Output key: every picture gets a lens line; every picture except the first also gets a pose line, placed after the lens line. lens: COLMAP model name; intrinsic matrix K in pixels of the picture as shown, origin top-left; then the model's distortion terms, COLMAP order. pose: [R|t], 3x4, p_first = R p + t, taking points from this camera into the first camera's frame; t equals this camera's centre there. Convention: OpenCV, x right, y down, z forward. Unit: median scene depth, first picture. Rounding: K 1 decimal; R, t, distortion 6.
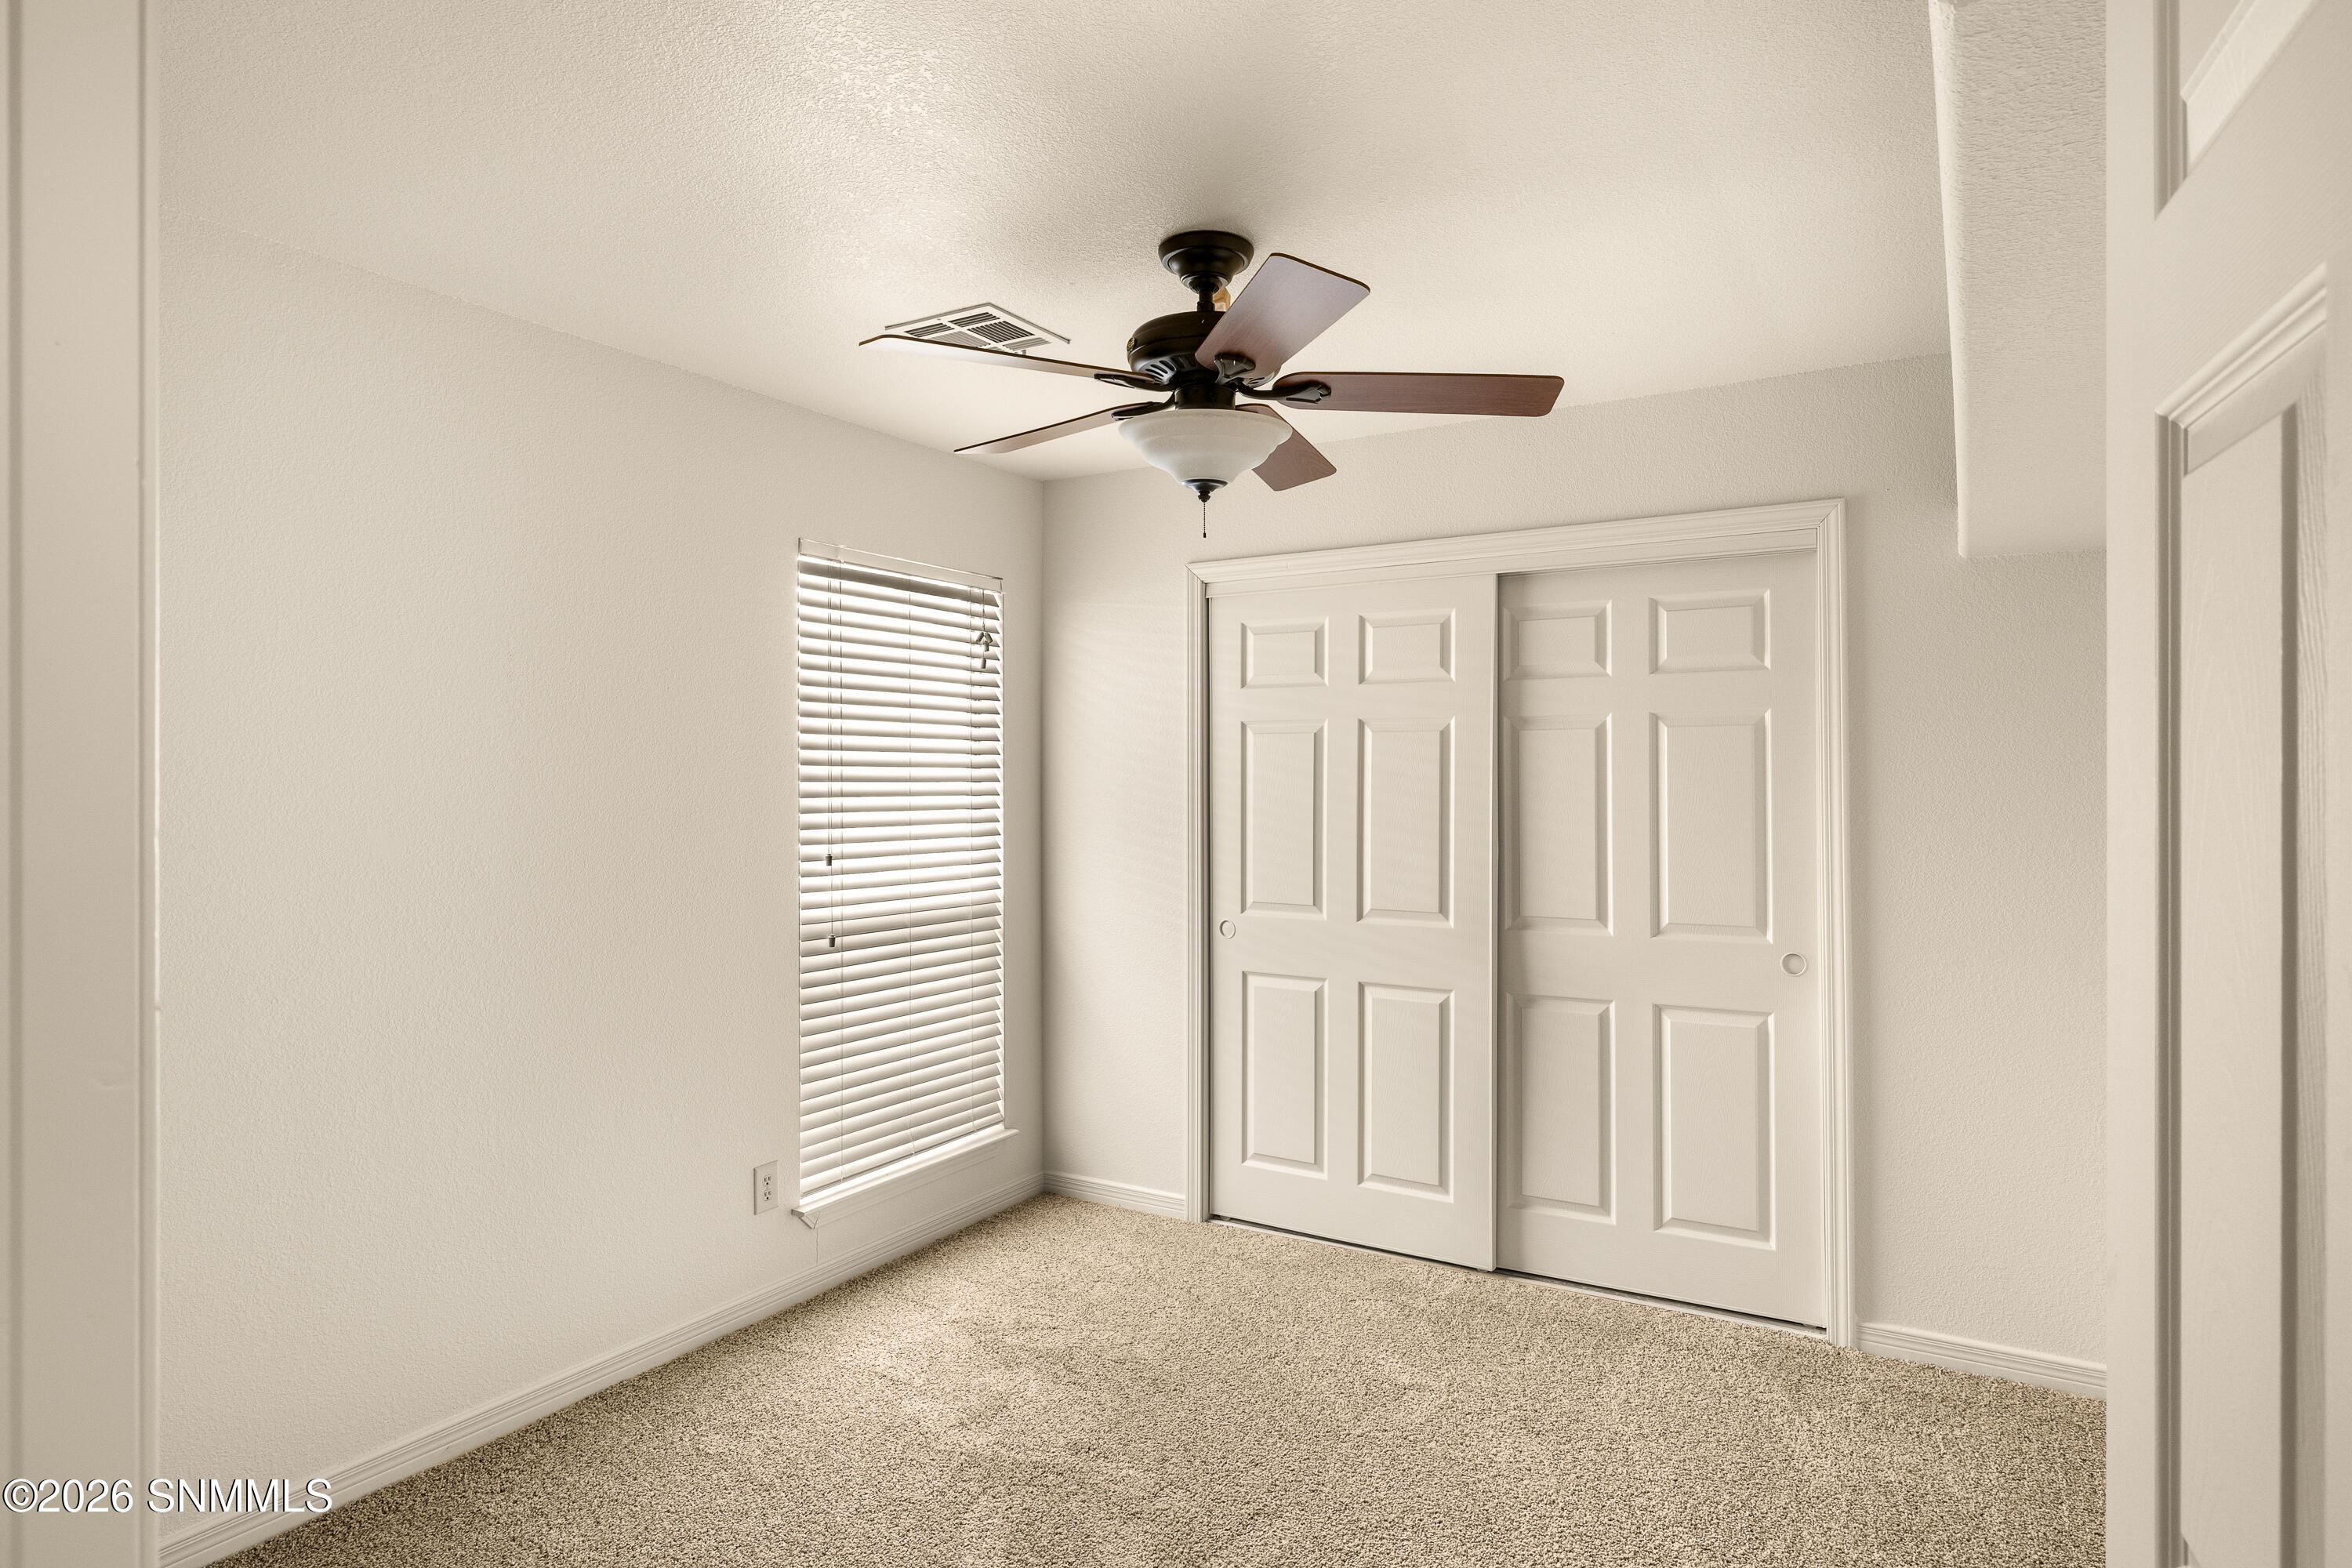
lens RADIAL K [[1314.9, 0, 1174.9], [0, 1314.9, 765.1], [0, 0, 1]] dist [0.000733, -0.002144]
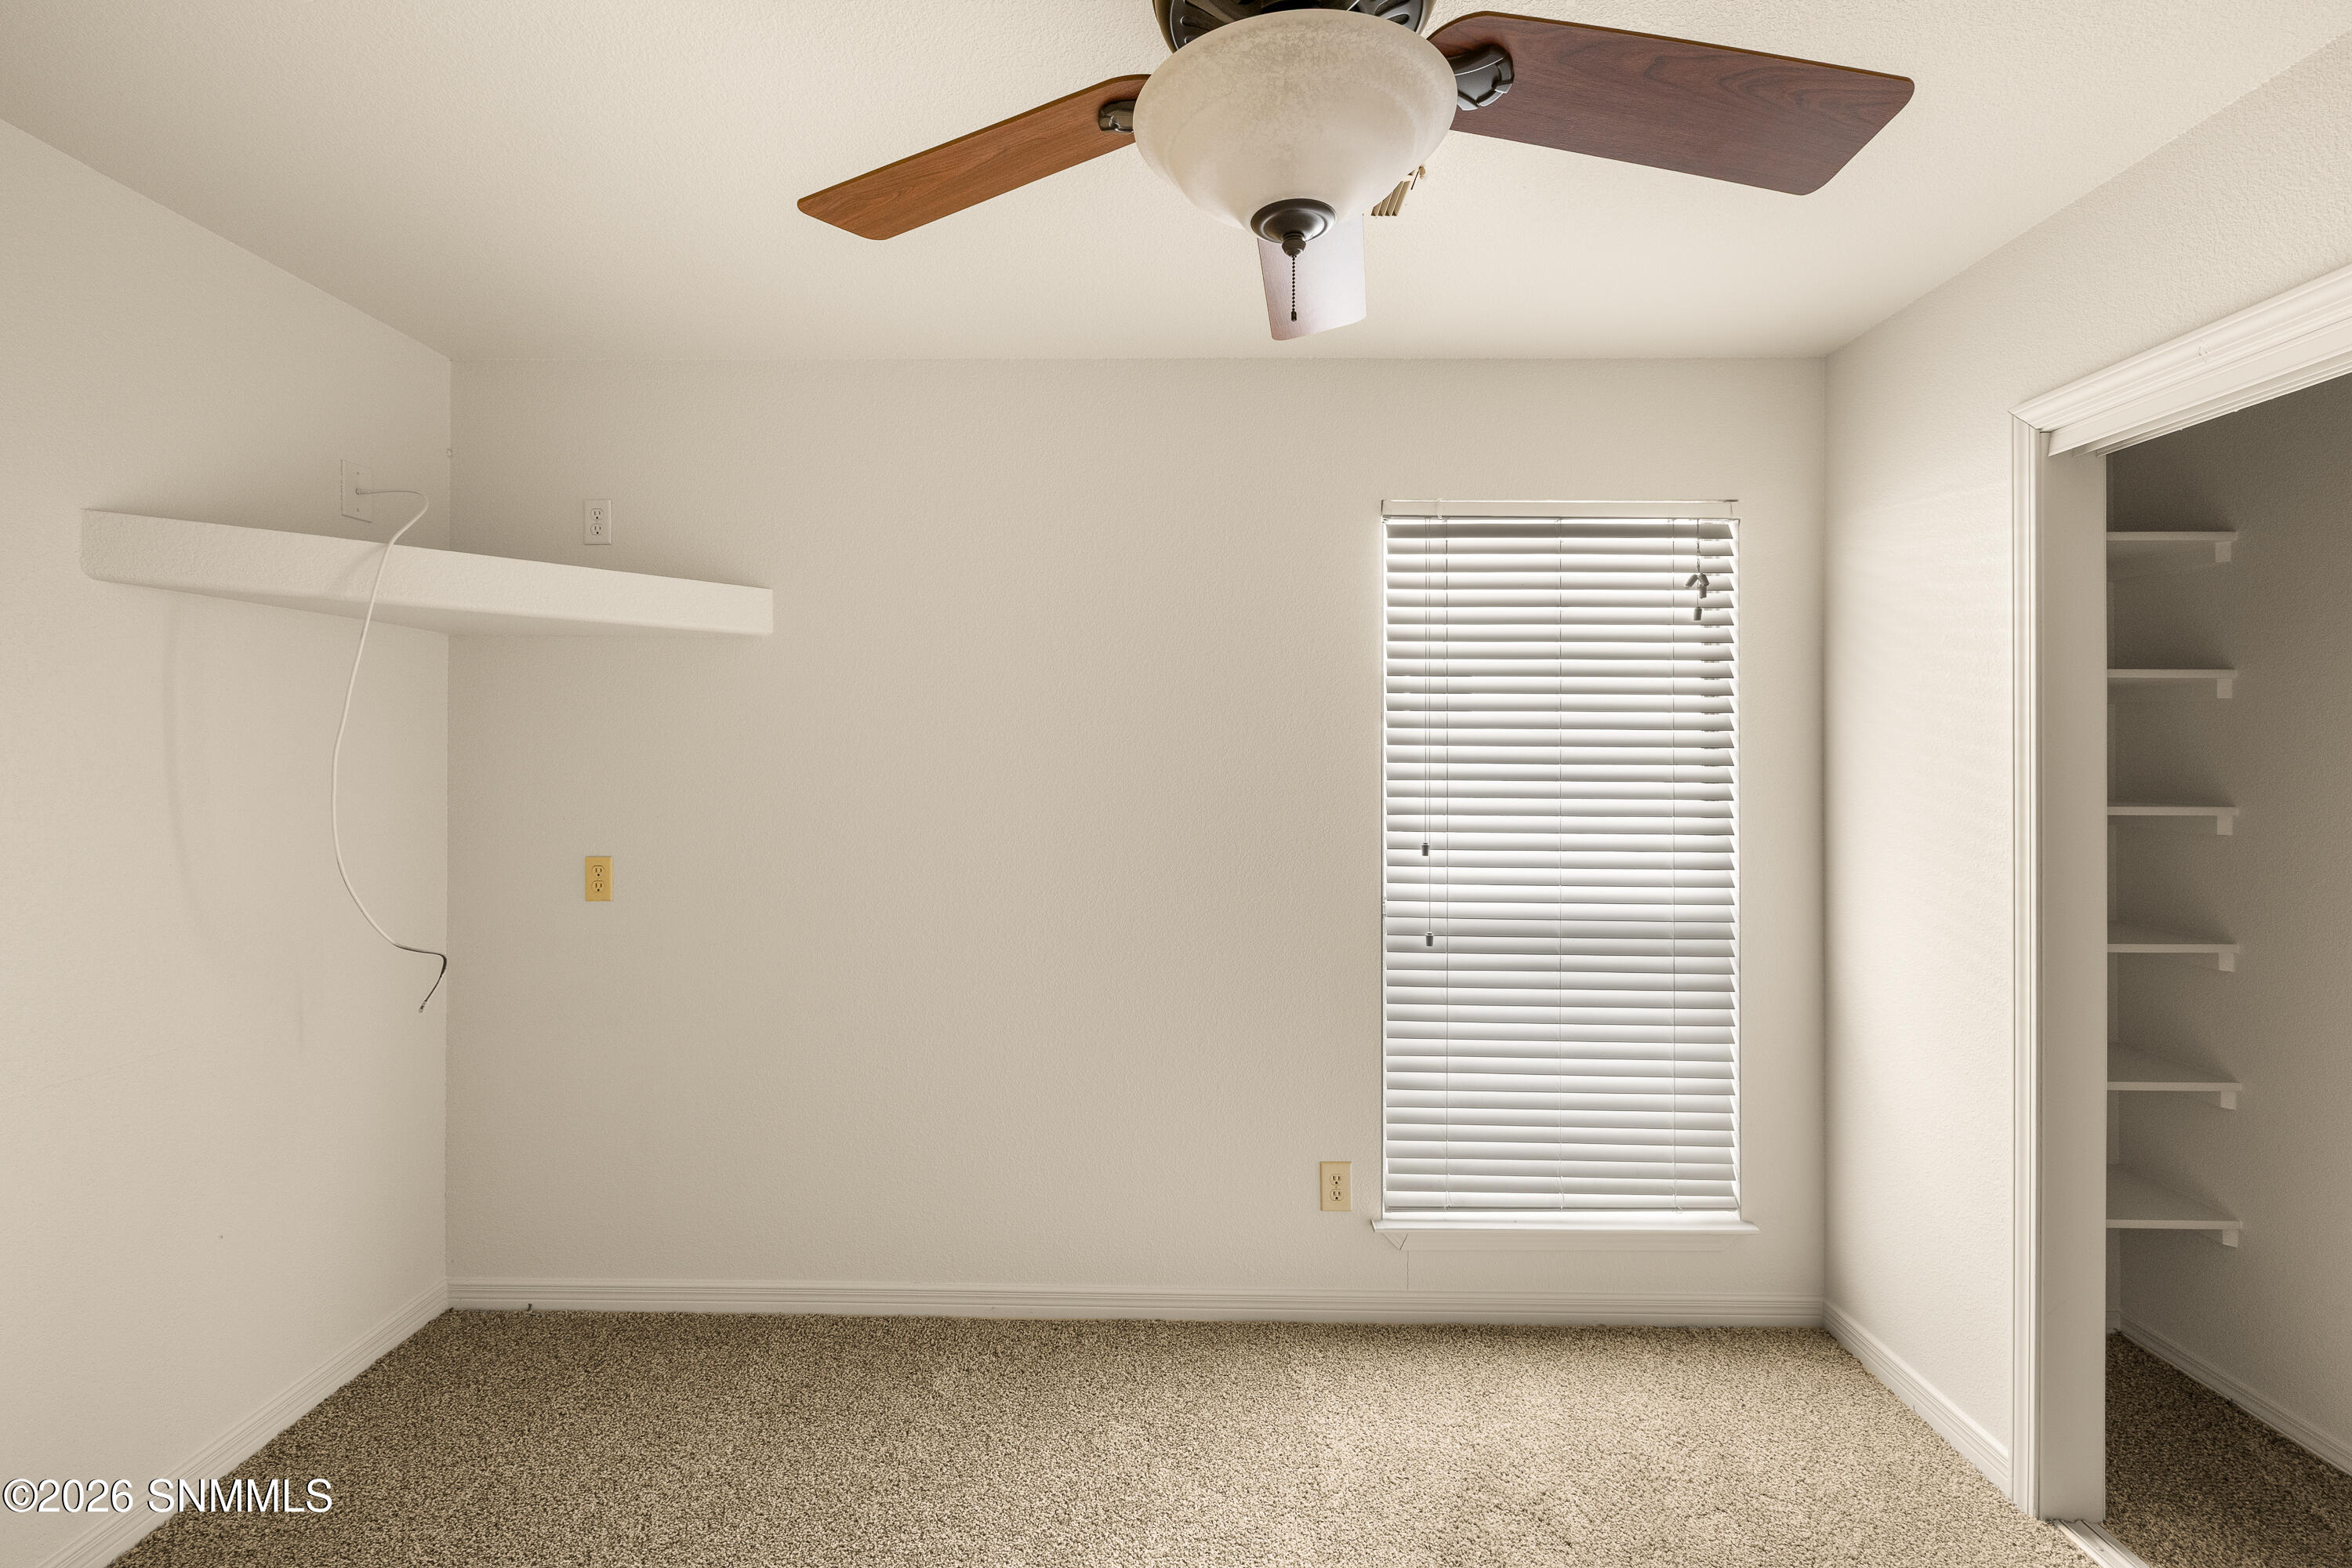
lens RADIAL K [[991.7, 0, 1173.6], [0, 991.7, 749.1], [0, 0, 1]] dist [-0.001560, -0.000399]
pose [[0.505388, -0.002006, -0.862890, 0.234223], [0.002739, 0.999996, -0.000721, 0.003291], [0.862888, -0.001999, 0.505392, 0.497535]]
